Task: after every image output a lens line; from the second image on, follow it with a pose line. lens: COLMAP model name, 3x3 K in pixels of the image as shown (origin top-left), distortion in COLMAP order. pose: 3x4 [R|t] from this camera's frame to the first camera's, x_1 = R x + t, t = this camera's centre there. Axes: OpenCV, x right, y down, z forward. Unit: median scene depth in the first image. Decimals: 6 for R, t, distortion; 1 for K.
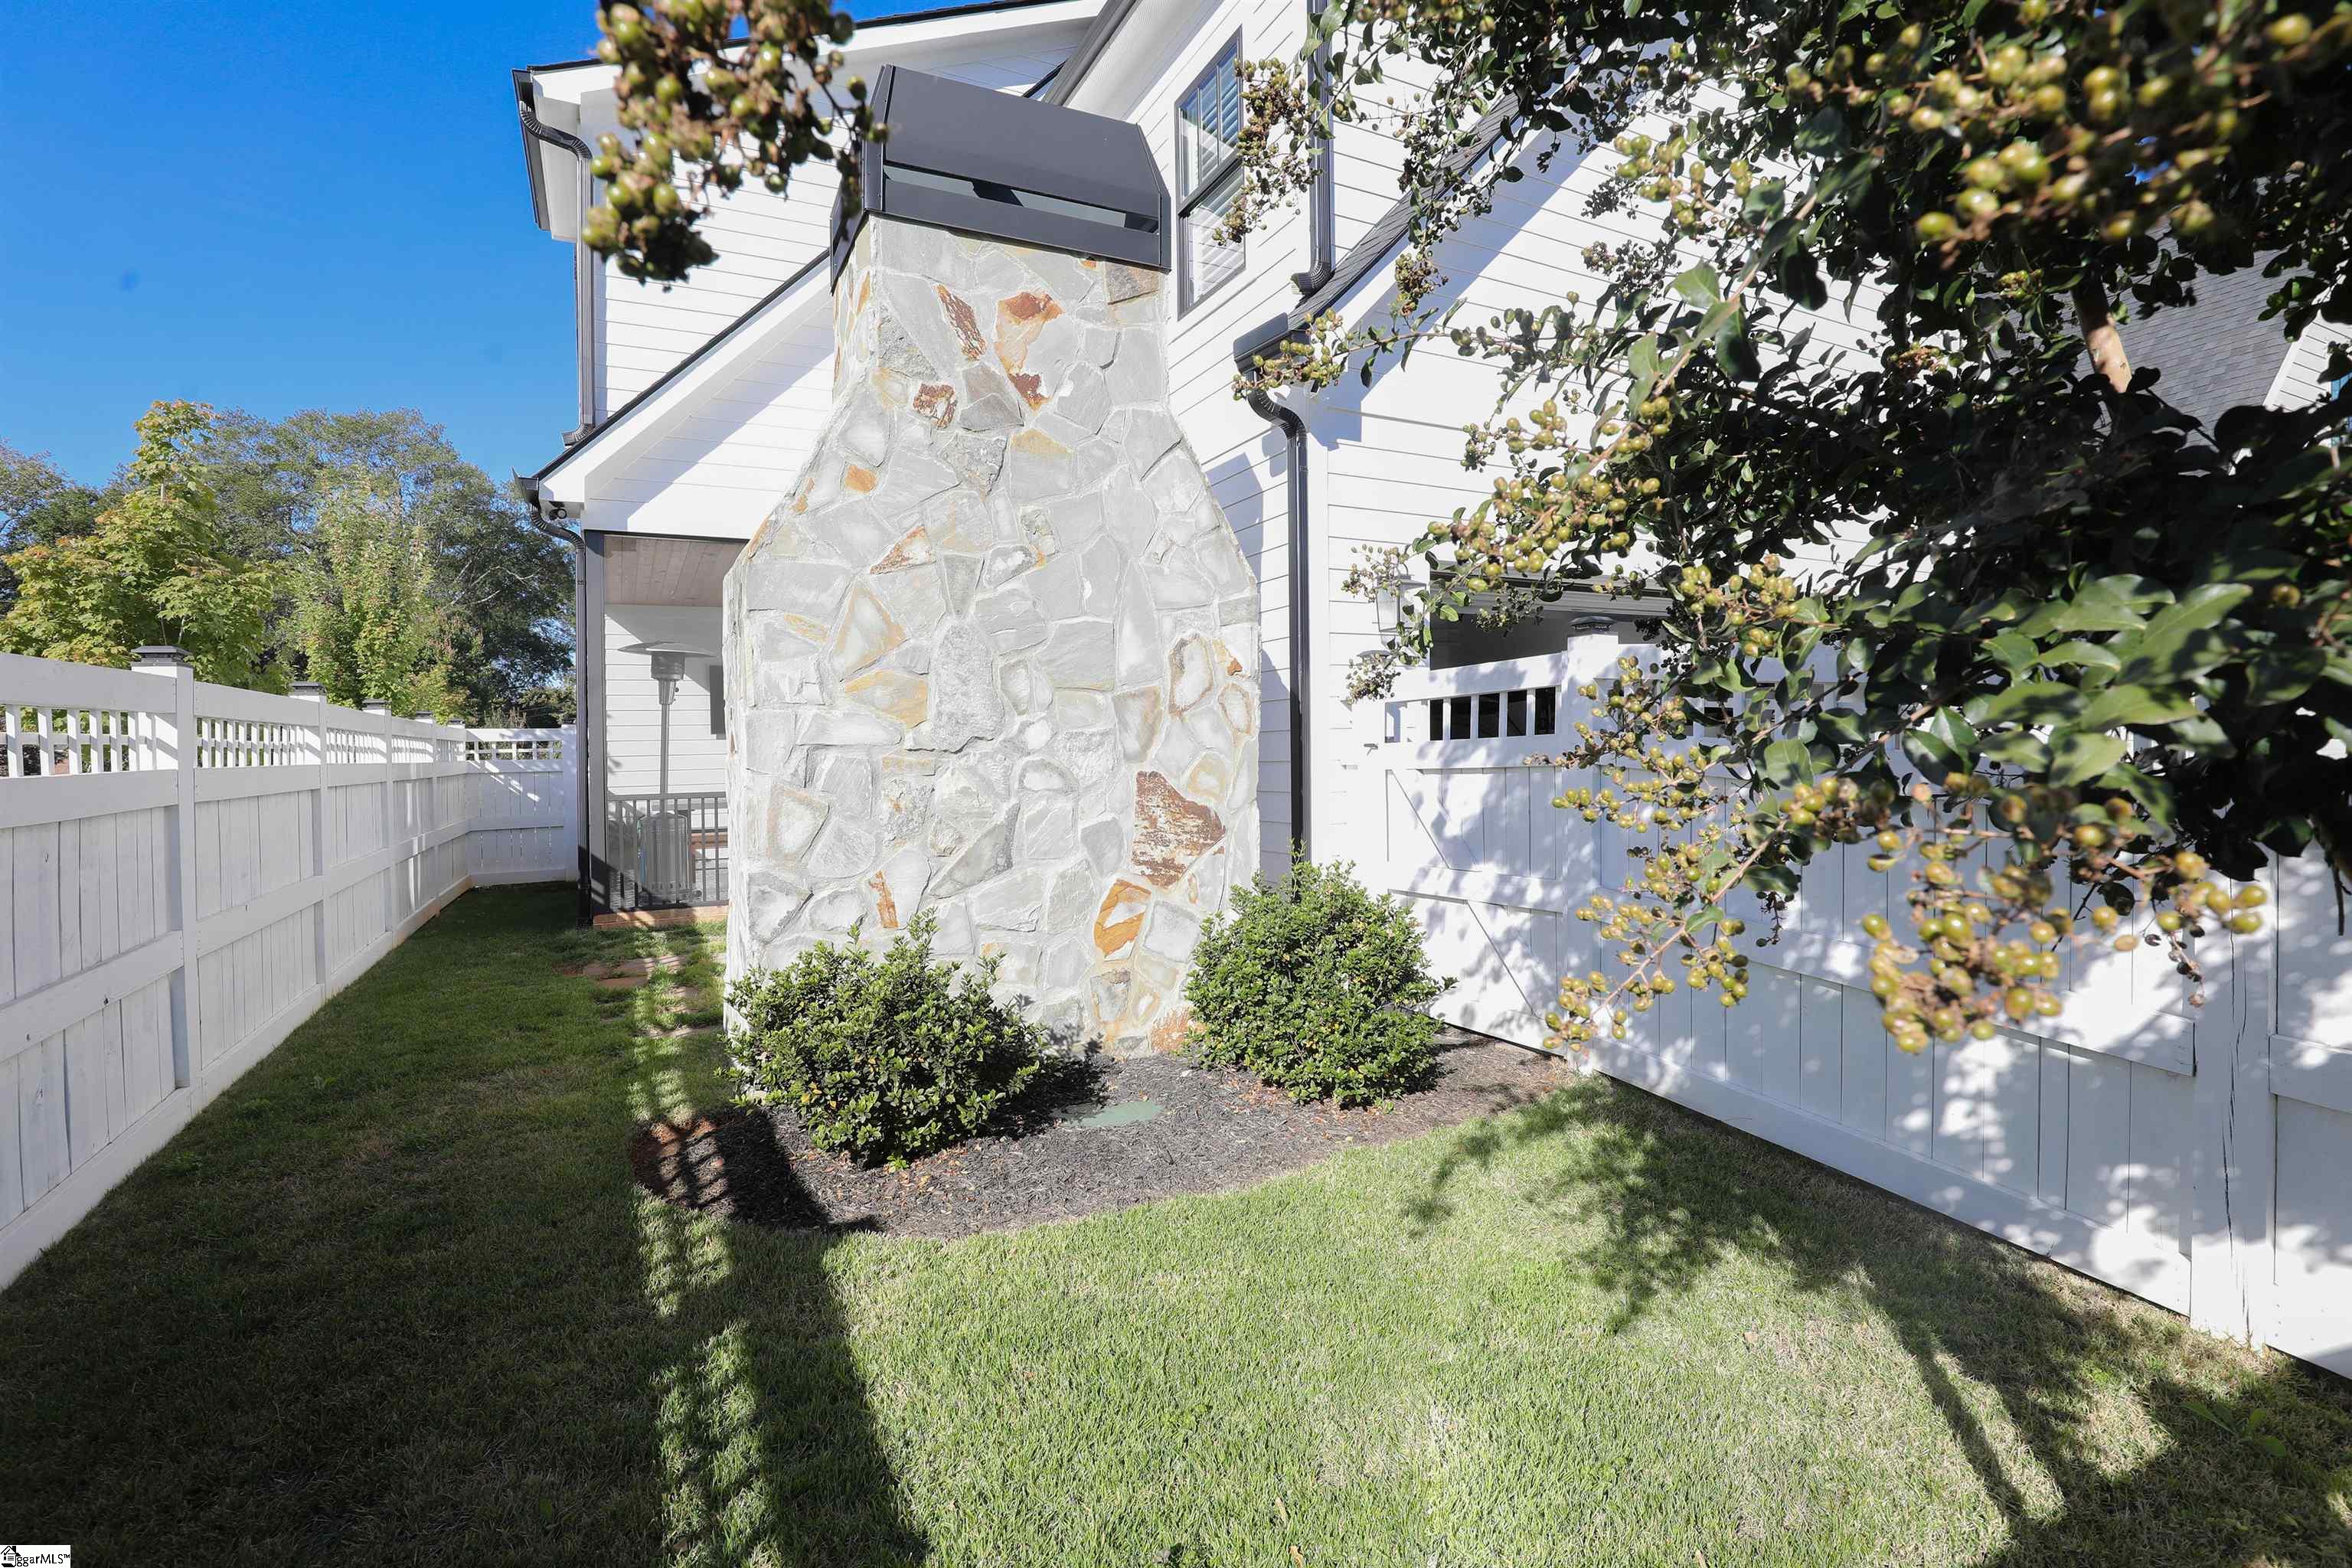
lens RADIAL K [[1157.7, 0, 1180.9], [0, 1157.7, 724.4], [0, 0, 1]] dist [-0.032363, -0.000337]
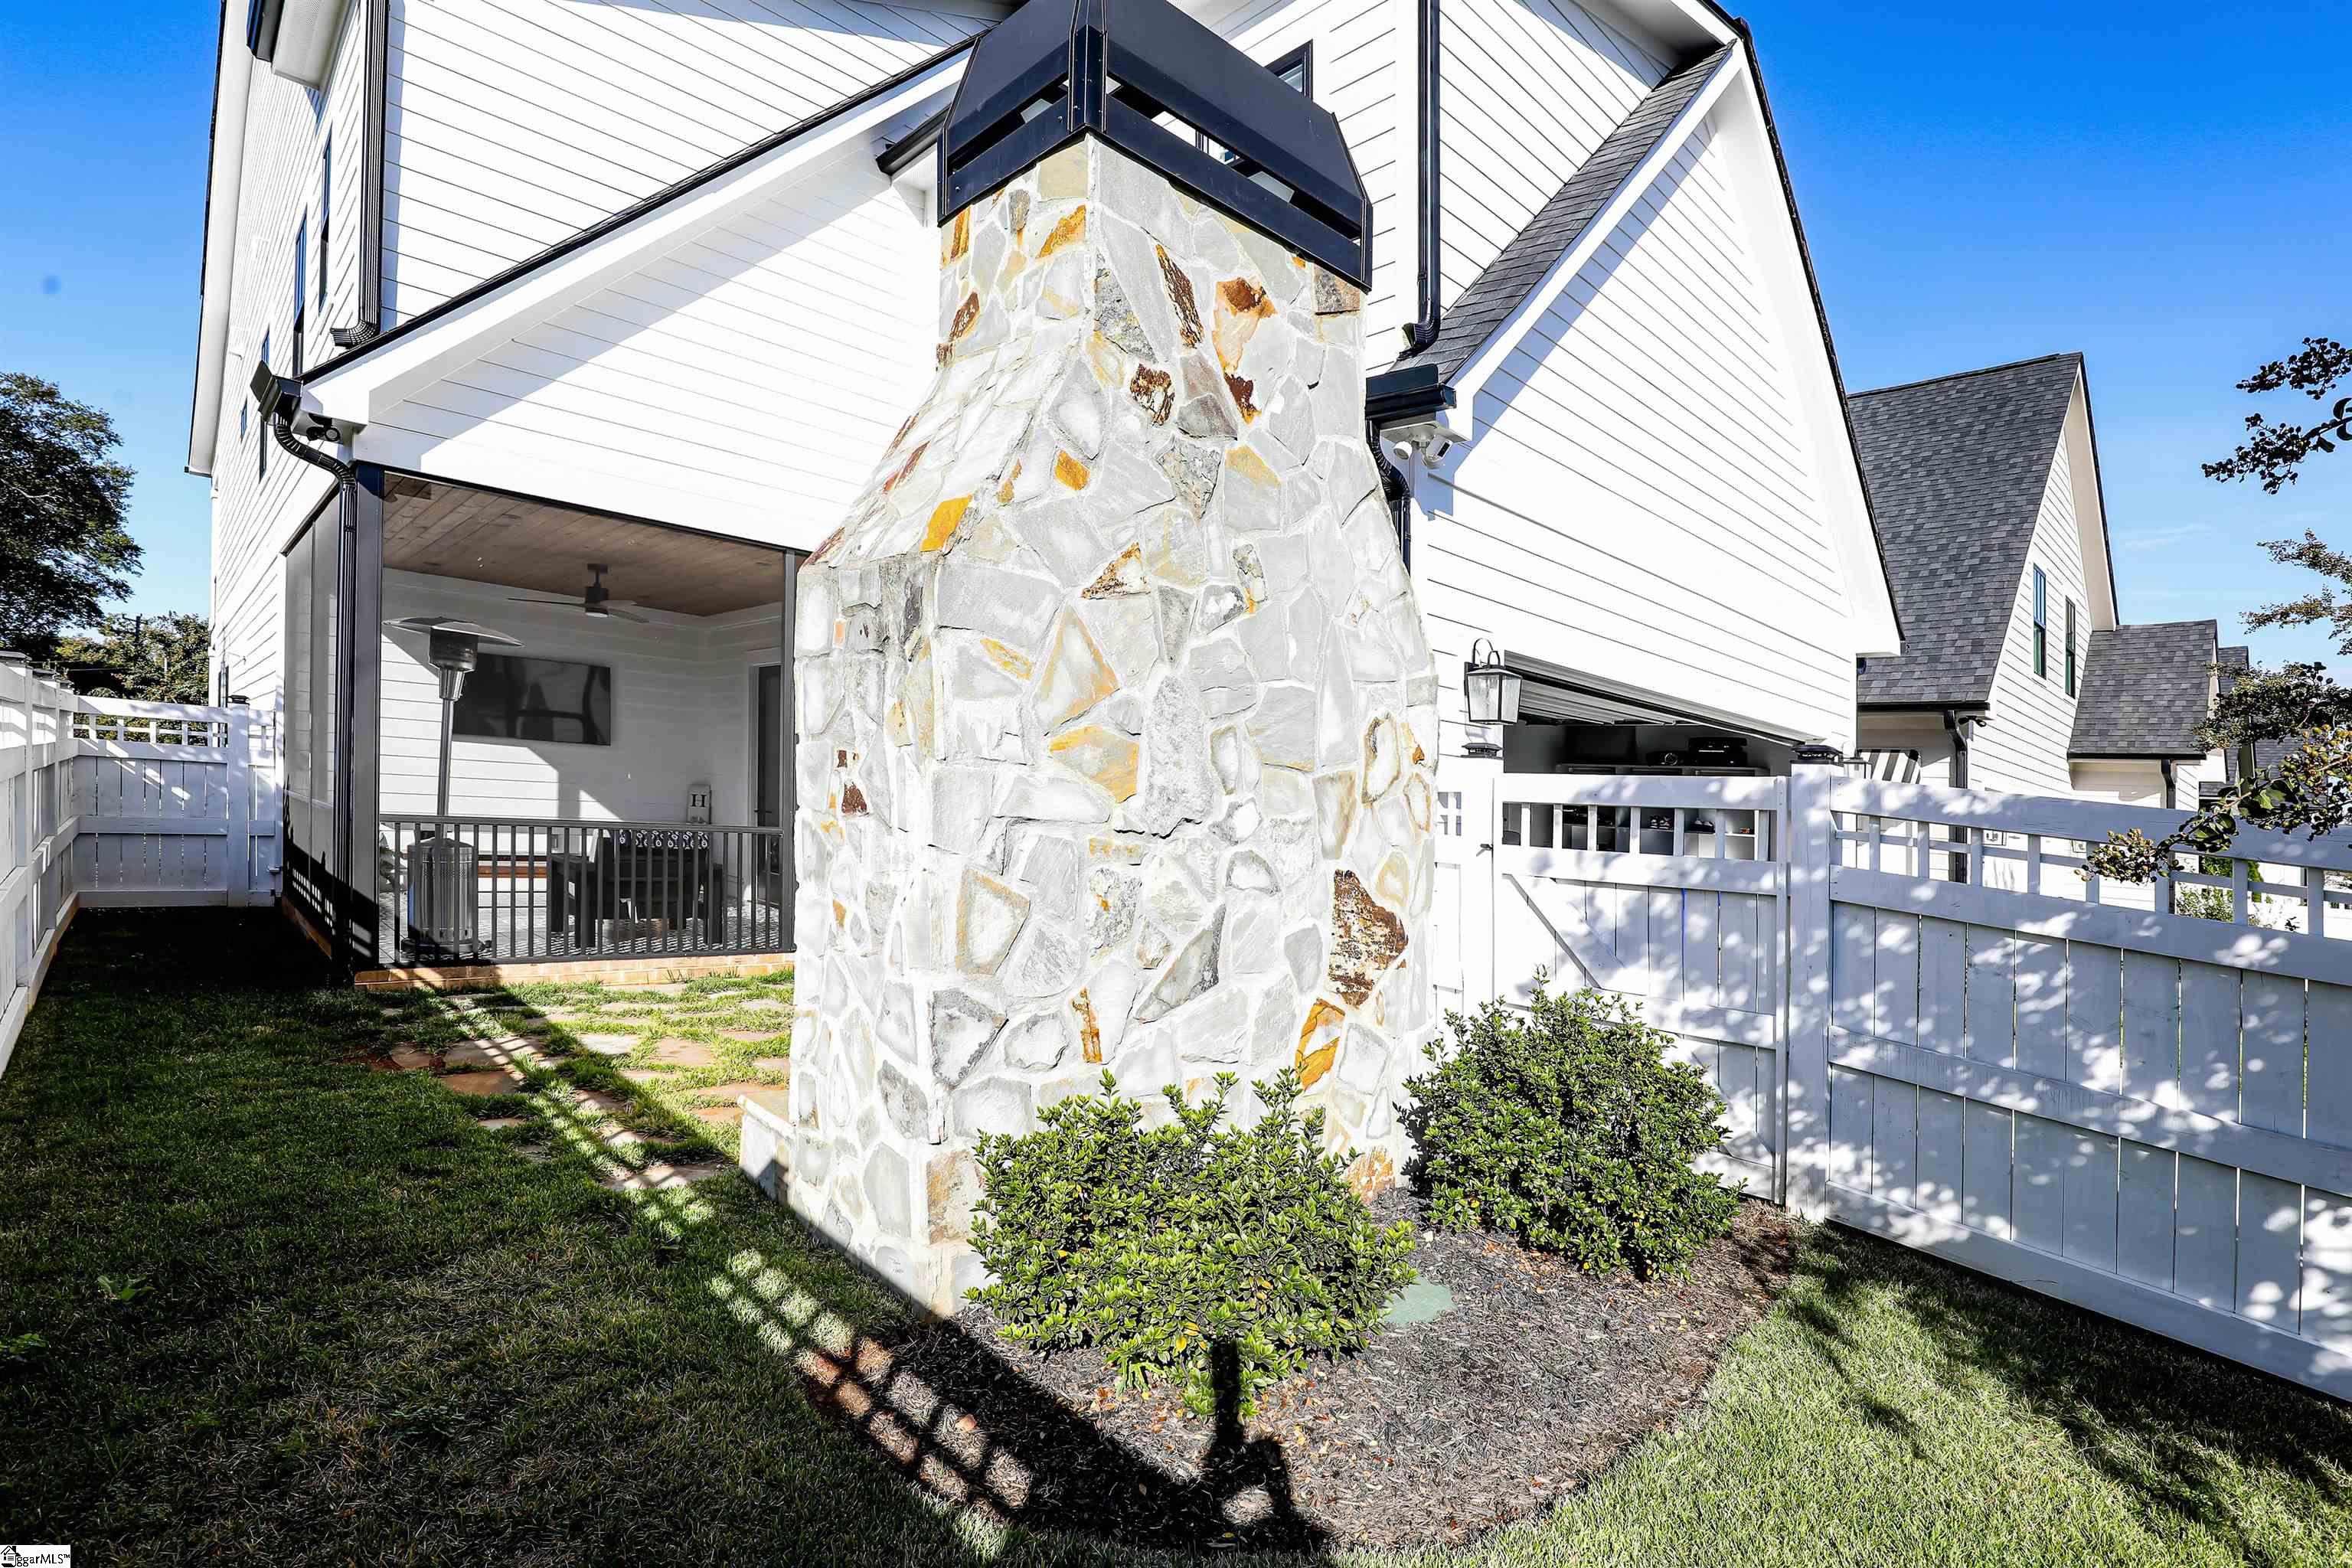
lens RADIAL K [[1130.5, 0, 1227.7], [0, 1130.5, 787.2], [0, 0, 1]] dist [-0.032693, 0.000253]
pose [[0.946595, 0.084419, 0.311177, -0.376435], [-0.089289, 0.996005, 0.001409, -0.013725], [-0.309815, -0.029118, 0.950351, 0.238825]]
